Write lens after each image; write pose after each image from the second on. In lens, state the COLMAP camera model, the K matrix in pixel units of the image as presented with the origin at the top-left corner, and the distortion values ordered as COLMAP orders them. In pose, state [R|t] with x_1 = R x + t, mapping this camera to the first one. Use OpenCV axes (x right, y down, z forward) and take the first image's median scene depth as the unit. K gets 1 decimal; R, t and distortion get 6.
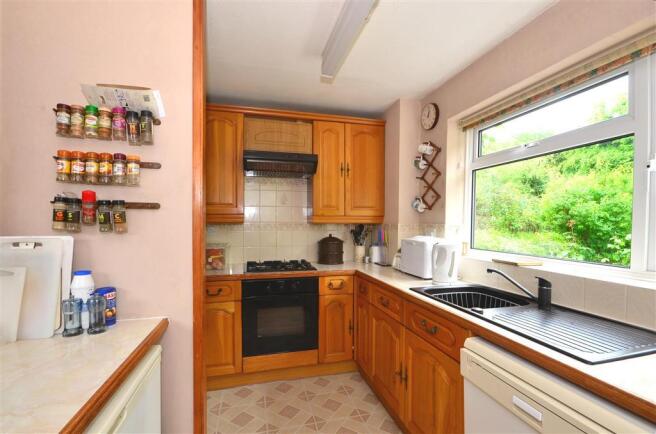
lens RADIAL K [[301.1, 0, 330.0], [0, 301.1, 220.4], [0, 0, 1]] dist [-0.004747, -0.000385]
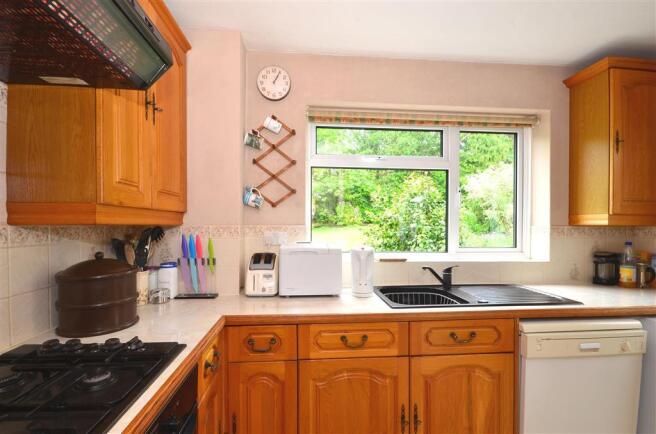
lens RADIAL K [[301.1, 0, 328.8], [0, 301.1, 223.0], [0, 0, 1]] dist [-0.004747, -0.000385]
pose [[0.172264, 0.003007, 0.985046, -0.400582], [-0.007768, 0.999968, -0.001694, 0.004422], [-0.985020, -0.007360, 0.172282, 0.760591]]
